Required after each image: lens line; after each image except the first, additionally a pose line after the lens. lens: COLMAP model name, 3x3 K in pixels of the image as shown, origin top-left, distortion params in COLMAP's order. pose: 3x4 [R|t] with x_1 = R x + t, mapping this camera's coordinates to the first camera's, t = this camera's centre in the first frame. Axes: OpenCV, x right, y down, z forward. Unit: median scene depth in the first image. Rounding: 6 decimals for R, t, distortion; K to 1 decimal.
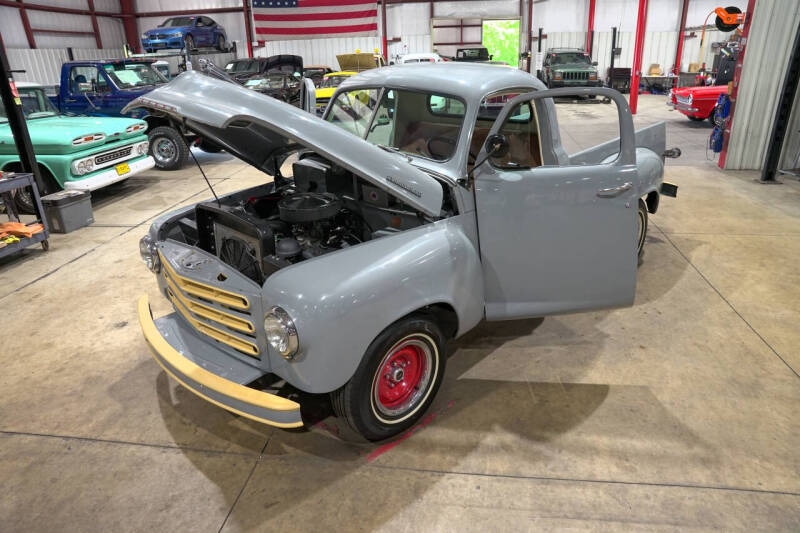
lens RADIAL K [[548.0, 0, 401.8], [0, 548.0, 263.6], [0, 0, 1]] dist [-0.135623, 0.102489]
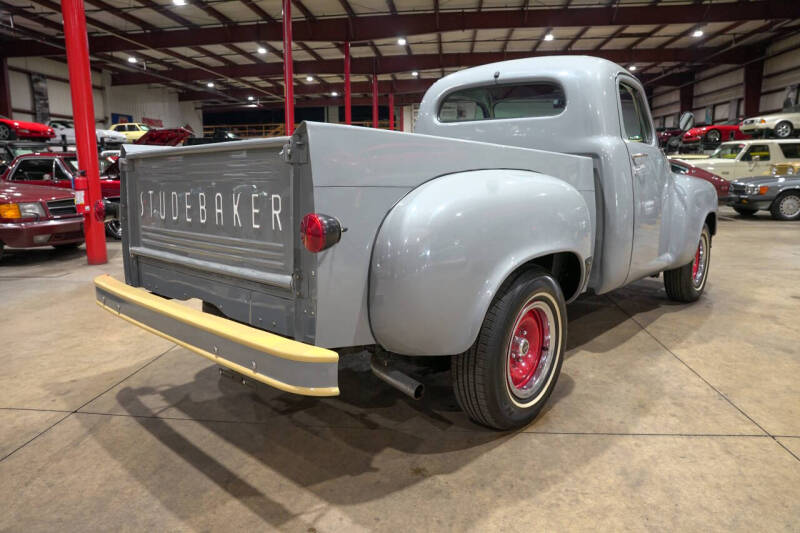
lens RADIAL K [[548.0, 0, 401.8], [0, 548.0, 265.2], [0, 0, 1]] dist [-0.135623, 0.102489]
pose [[-0.998263, 0.042245, -0.041065, 0.296666], [0.013995, 0.847108, 0.531236, -0.470922], [0.057229, 0.529739, -0.846228, 1.633108]]
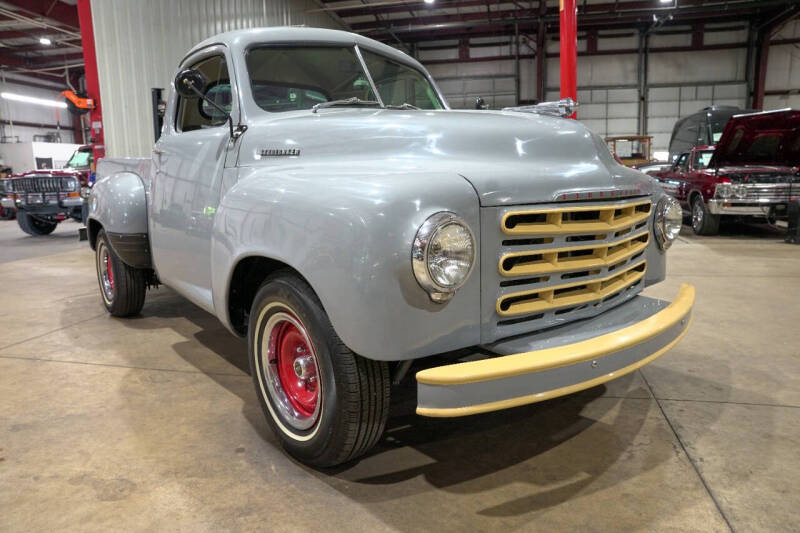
lens RADIAL K [[548.0, 0, 399.9], [0, 548.0, 264.5], [0, 0, 1]] dist [-0.135623, 0.102489]
pose [[0.086348, -0.136267, 0.986902, -0.658659], [0.388874, 0.916632, 0.092540, -0.047143], [-0.917236, 0.375790, 0.132140, 0.698755]]
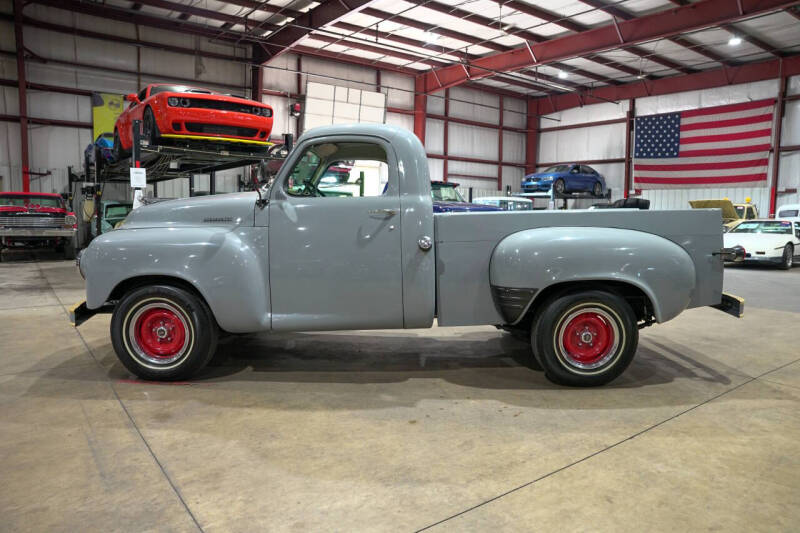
lens RADIAL K [[548.0, 0, 401.6], [0, 548.0, 261.8], [0, 0, 1]] dist [-0.135623, 0.102489]
pose [[0.703595, 0.097552, -0.703873, 0.779908], [-0.293795, 0.941843, -0.163146, 0.052110], [0.647022, 0.321584, 0.691336, 0.264128]]
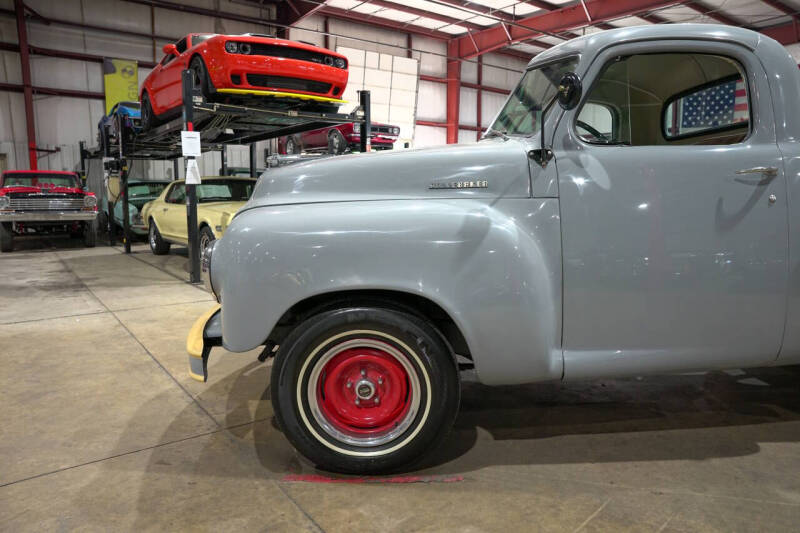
lens RADIAL K [[548.0, 0, 402.1], [0, 548.0, 262.7], [0, 0, 1]] dist [-0.135623, 0.102489]
pose [[0.706835, 0.115937, -0.697813, 0.313360], [-0.278802, 0.952285, -0.124190, 0.072903], [0.650119, 0.282333, 0.705431, 0.288675]]
